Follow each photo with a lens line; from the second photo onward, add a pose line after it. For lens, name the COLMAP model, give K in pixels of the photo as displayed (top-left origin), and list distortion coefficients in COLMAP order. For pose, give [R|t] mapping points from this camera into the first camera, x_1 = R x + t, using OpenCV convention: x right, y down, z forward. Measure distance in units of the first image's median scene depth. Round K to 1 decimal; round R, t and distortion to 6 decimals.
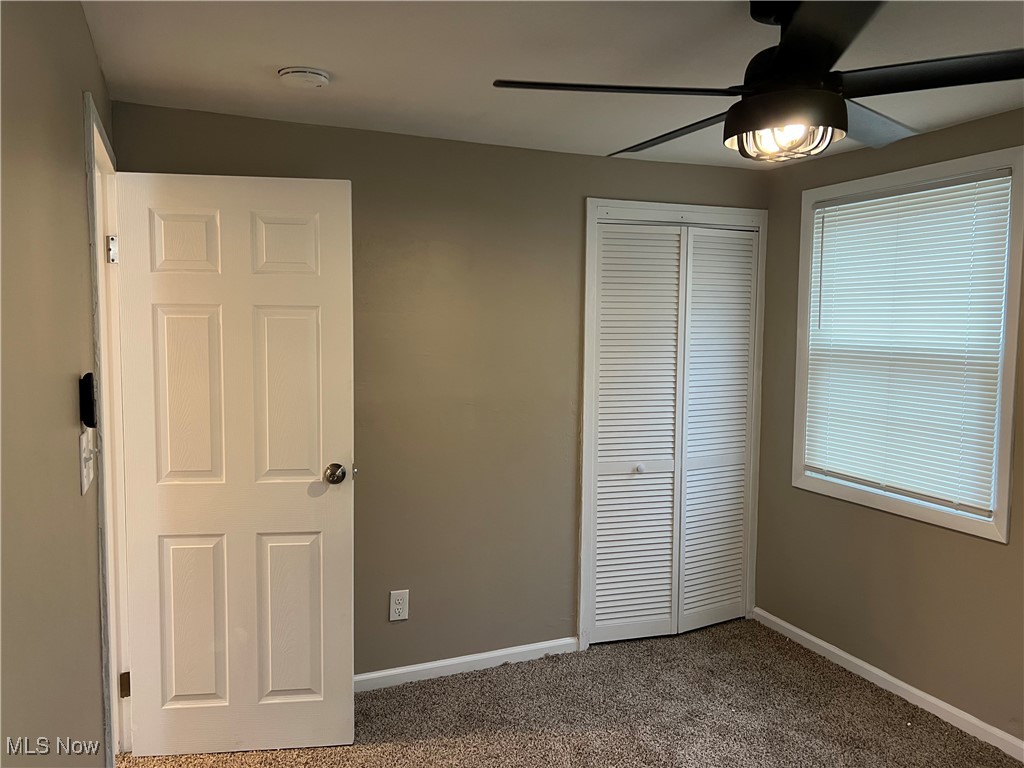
lens RADIAL K [[770.8, 0, 512.7], [0, 770.8, 382.6], [0, 0, 1]] dist [0.059710, -0.072810]
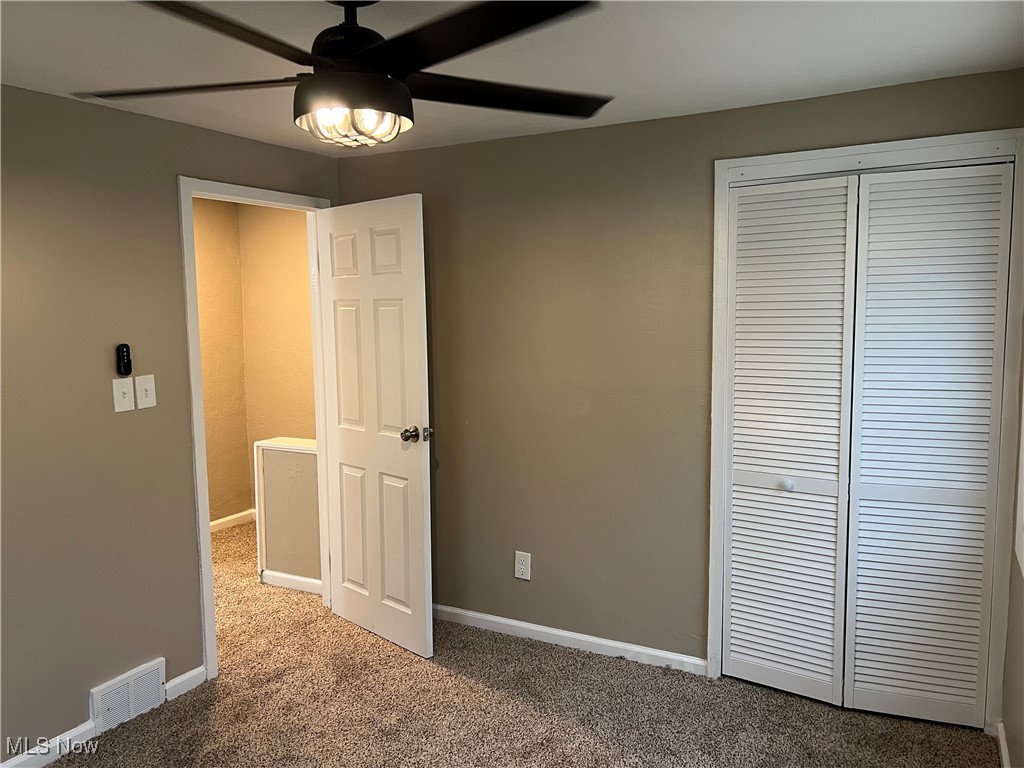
lens RADIAL K [[770.8, 0, 510.4], [0, 770.8, 384.4], [0, 0, 1]] dist [0.059710, -0.072810]
pose [[0.621088, 0.063209, -0.781188, 0.636760], [-0.043068, 0.997989, 0.046511, -0.019811], [0.782557, 0.004757, 0.622561, 0.276843]]
